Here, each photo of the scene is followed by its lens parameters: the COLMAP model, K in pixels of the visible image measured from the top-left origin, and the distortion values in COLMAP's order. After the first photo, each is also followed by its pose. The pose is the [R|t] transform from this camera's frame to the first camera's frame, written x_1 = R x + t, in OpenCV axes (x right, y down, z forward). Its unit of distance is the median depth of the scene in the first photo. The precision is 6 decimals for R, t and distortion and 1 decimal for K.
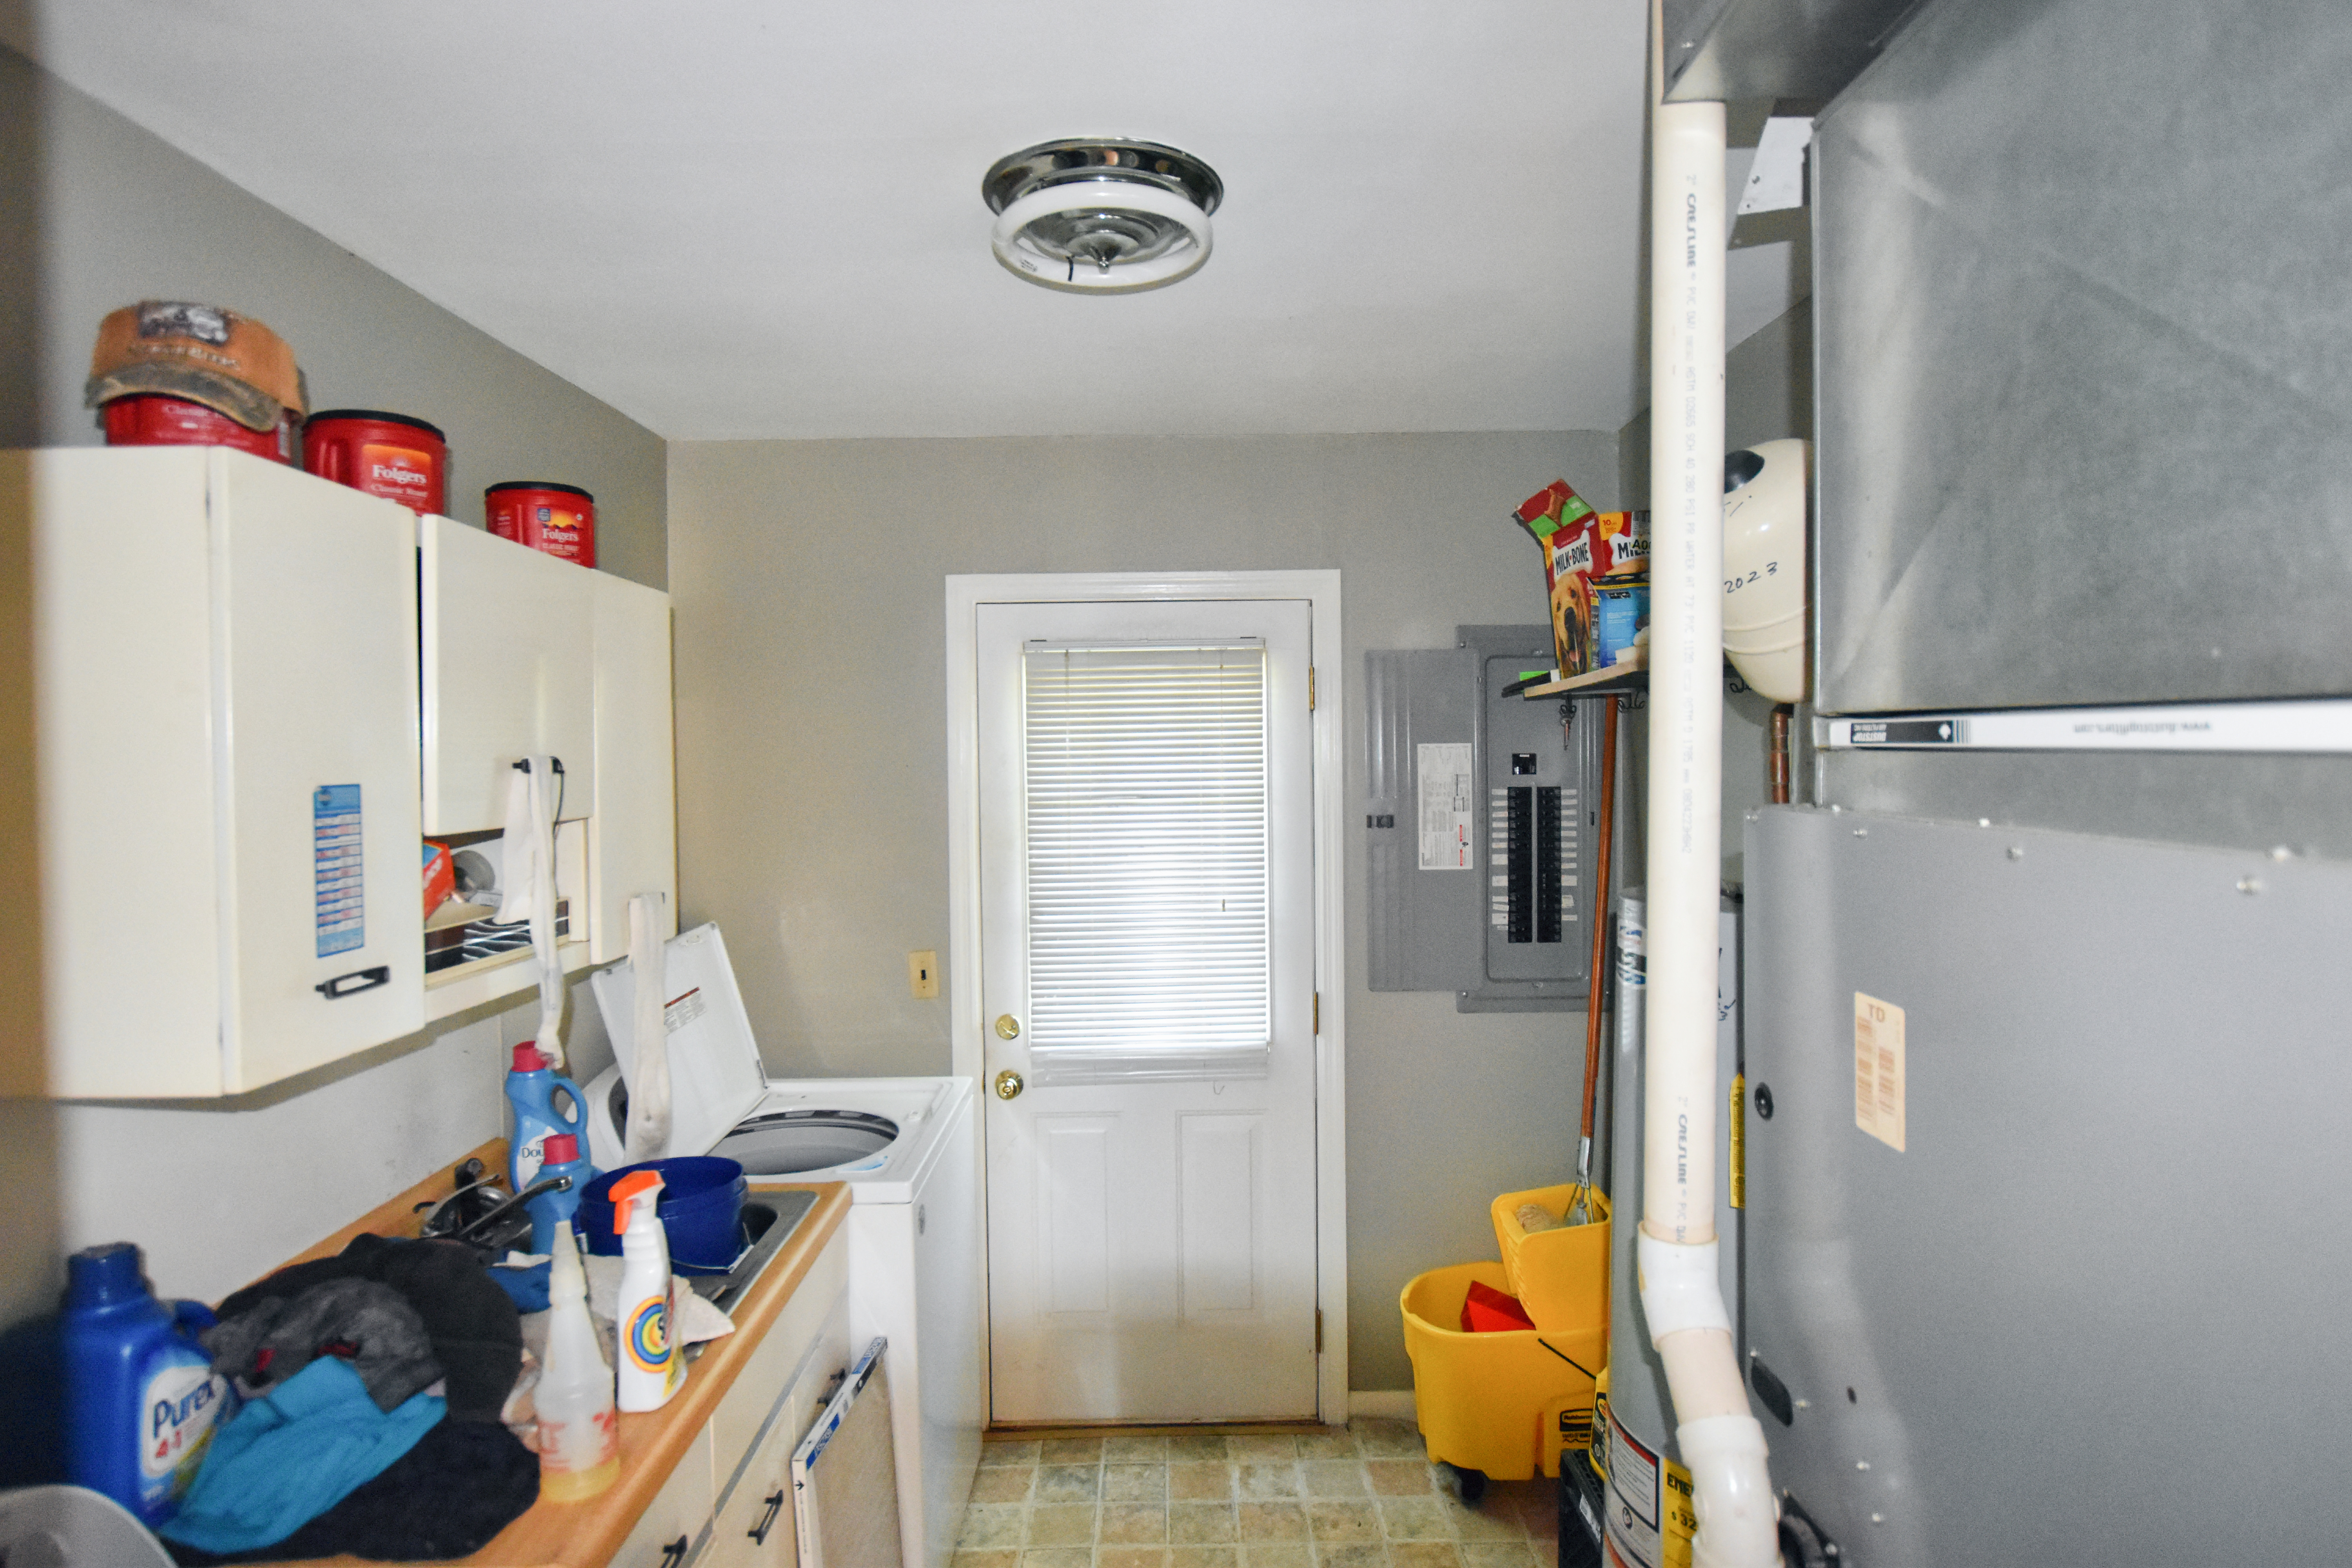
lens RADIAL K [[1273.7, 0, 1177.9], [0, 1273.7, 785.8], [0, 0, 1]] dist [-0.014602, 0.000958]
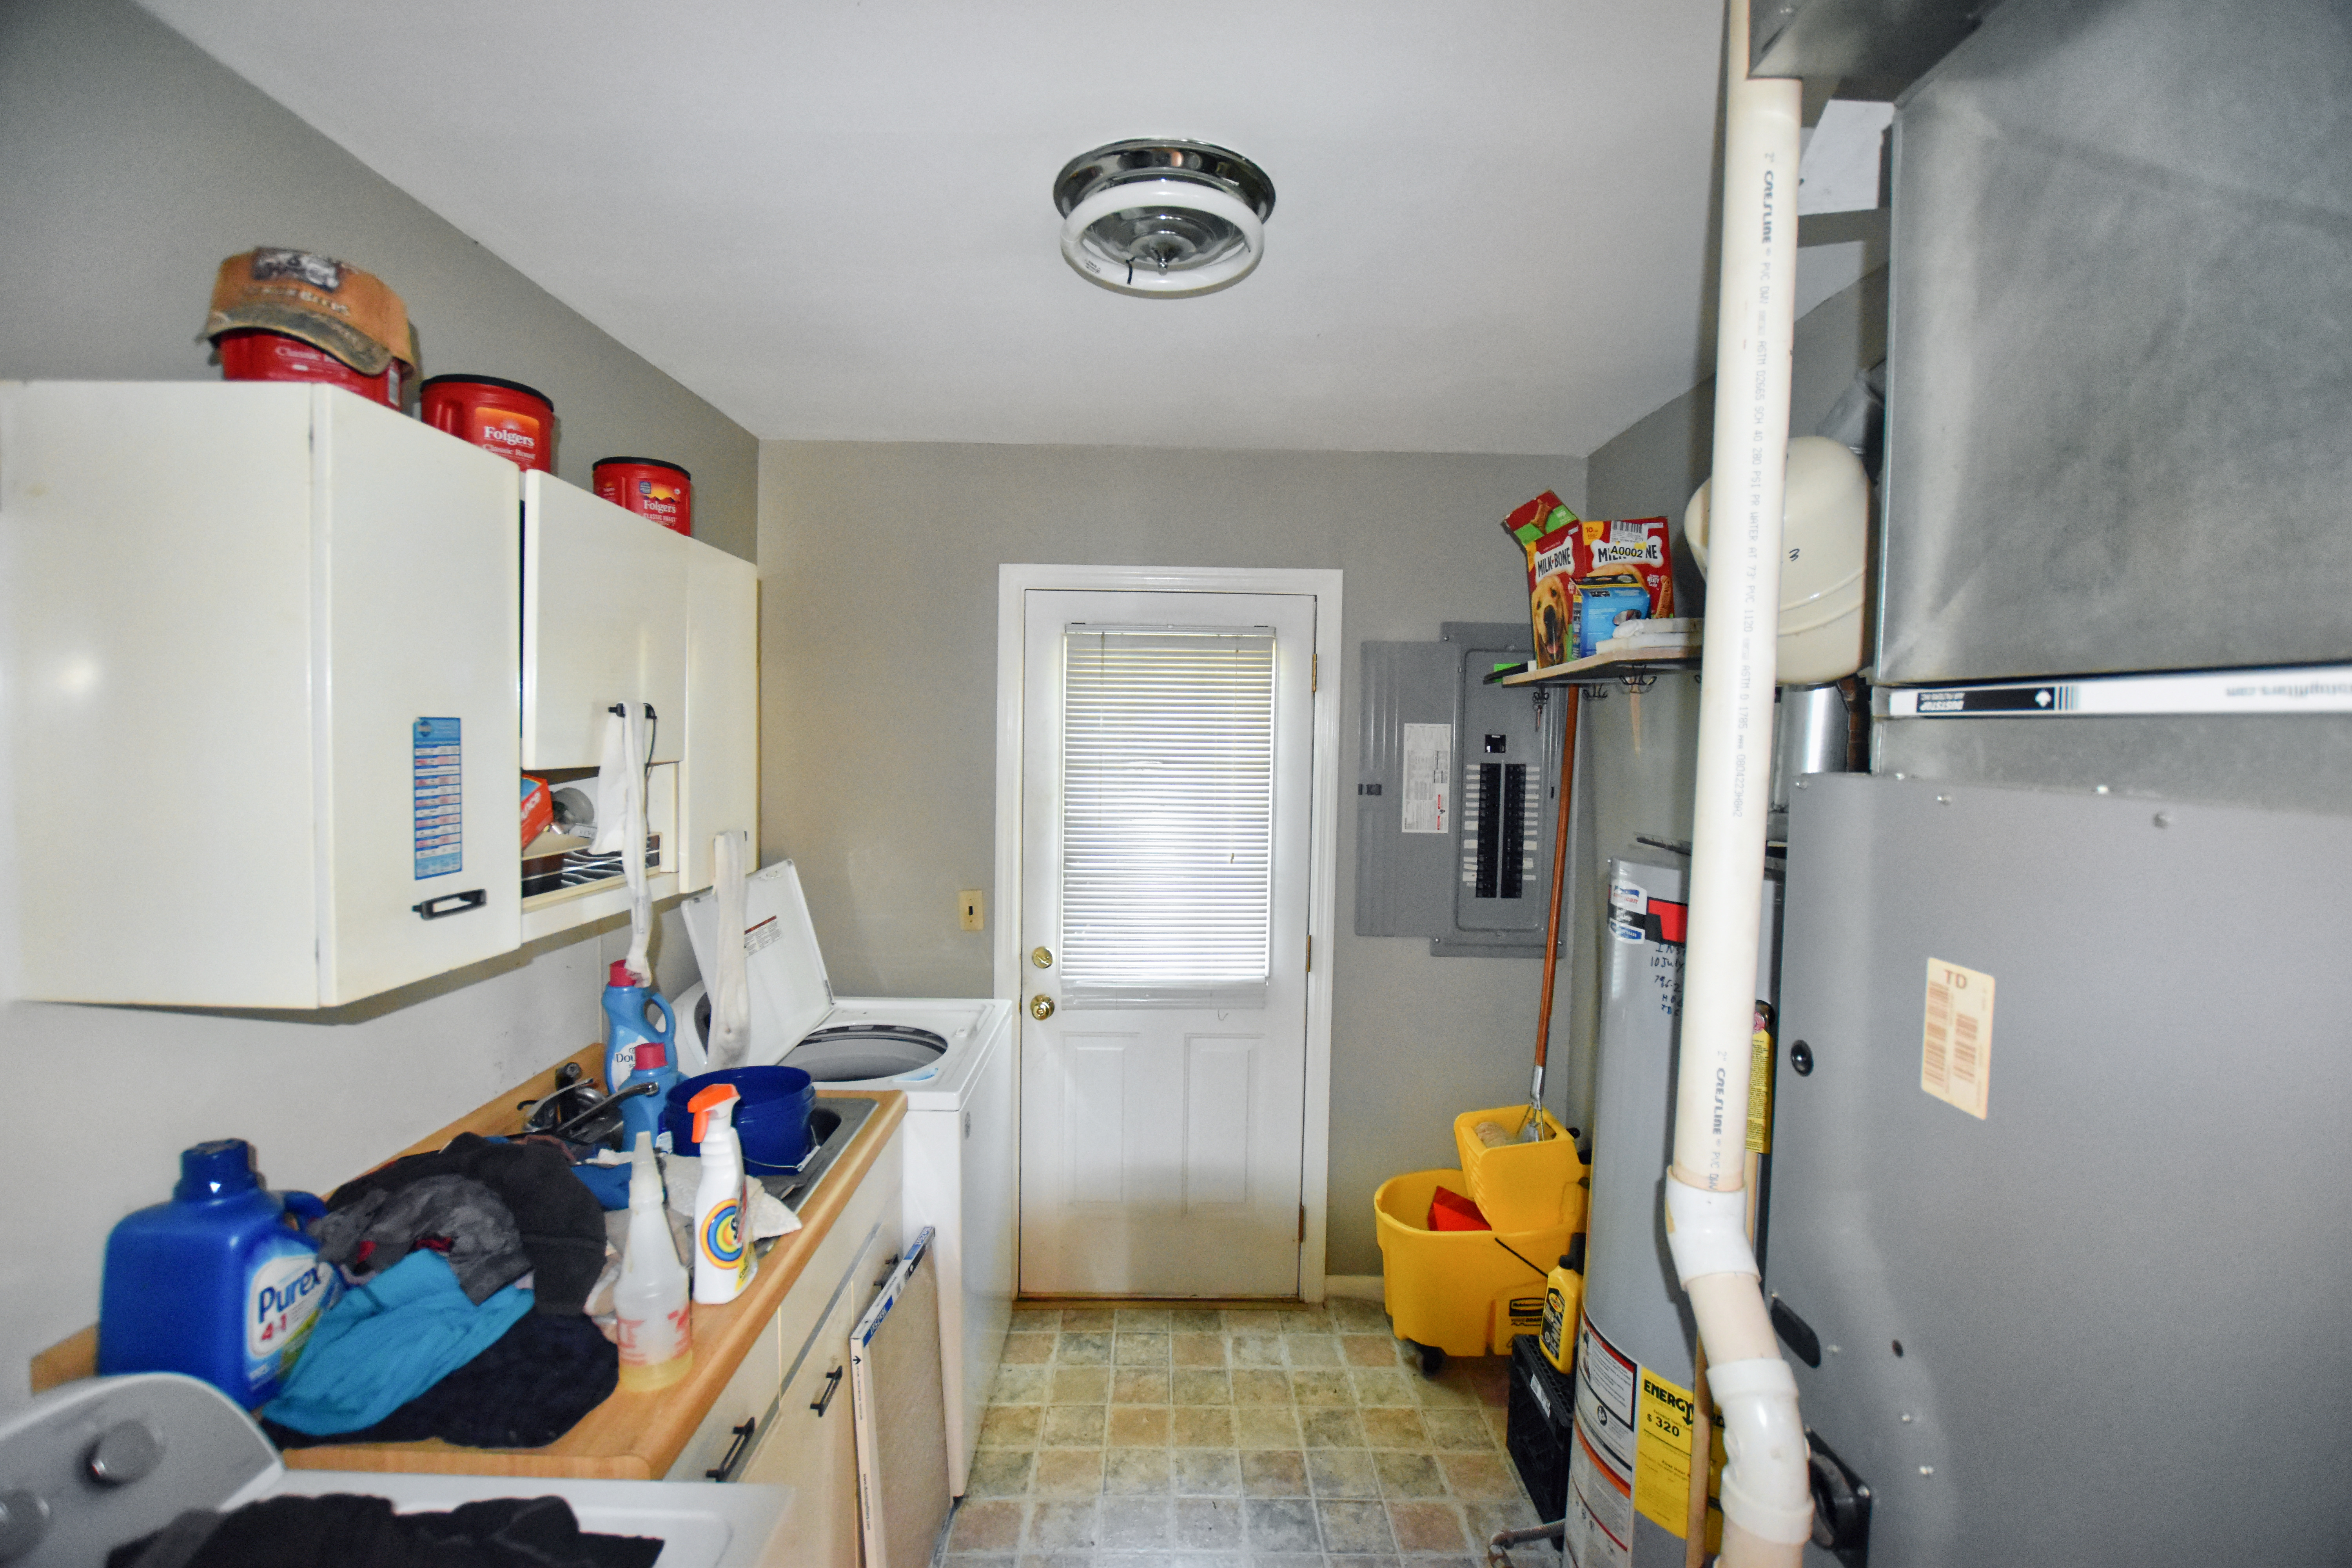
lens RADIAL K [[1038.2, 0, 1178.2], [0, 1038.2, 785.8], [0, 0, 1]] dist [-0.025299, -0.000315]
pose [[0.999538, 0.029609, 0.006812, -0.035205], [-0.029760, 0.999287, 0.023225, 0.012886], [-0.006120, -0.023417, 0.999707, 0.099110]]
